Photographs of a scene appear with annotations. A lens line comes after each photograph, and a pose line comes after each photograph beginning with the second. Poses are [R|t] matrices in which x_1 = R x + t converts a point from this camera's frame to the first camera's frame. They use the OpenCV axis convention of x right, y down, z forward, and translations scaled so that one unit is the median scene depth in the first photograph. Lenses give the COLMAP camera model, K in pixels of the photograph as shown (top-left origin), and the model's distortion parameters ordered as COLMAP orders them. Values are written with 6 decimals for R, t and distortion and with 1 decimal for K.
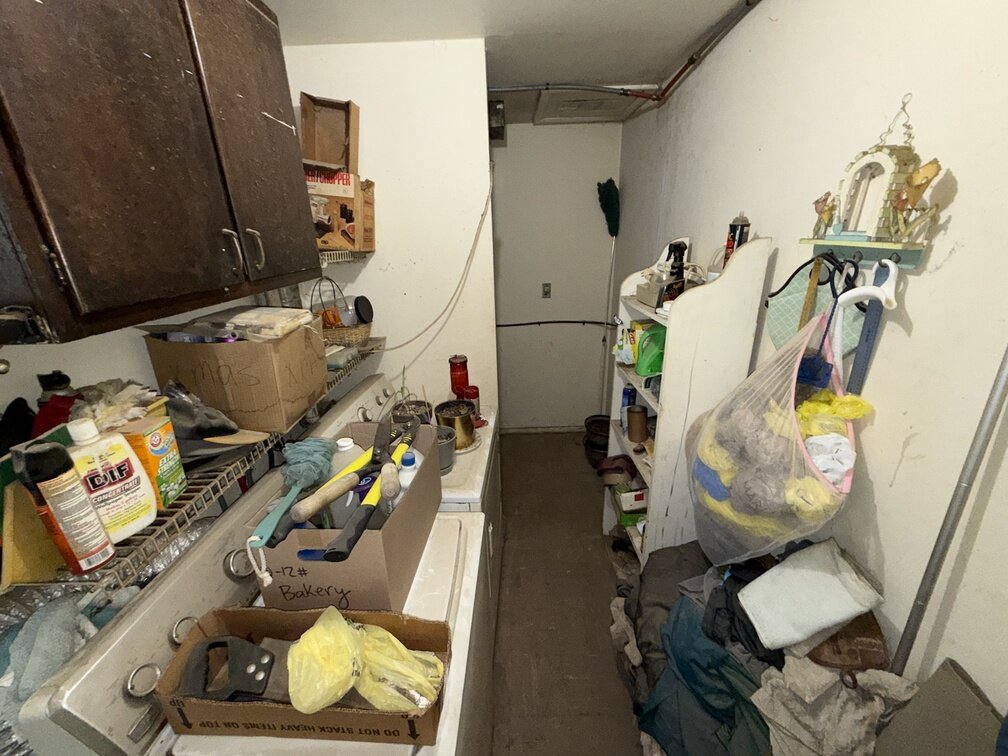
lens RADIAL K [[401.3, 0, 504.4], [0, 401.3, 377.2], [0, 0, 1]] dist [-0.003579, 0.000684]
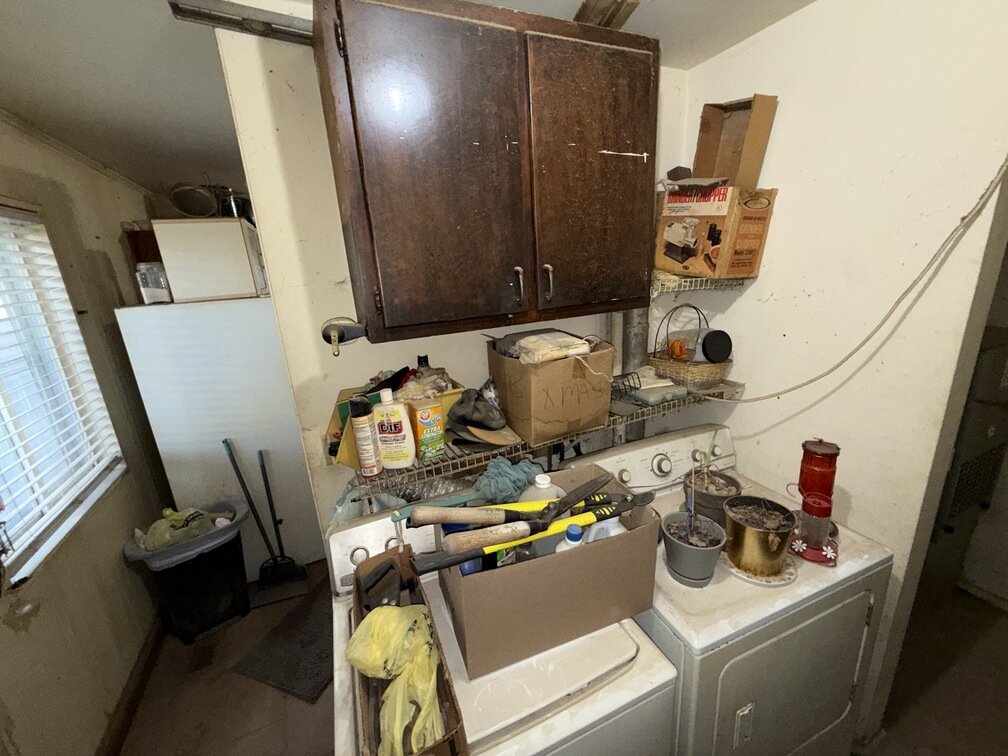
lens RADIAL K [[401.3, 0, 505.8], [0, 401.3, 376.9], [0, 0, 1]] dist [-0.003579, 0.000684]
pose [[0.418022, 0.246663, -0.874308, 0.249846], [-0.261832, 0.954303, 0.144045, -0.134956], [0.869886, 0.168708, 0.463504, 0.289781]]
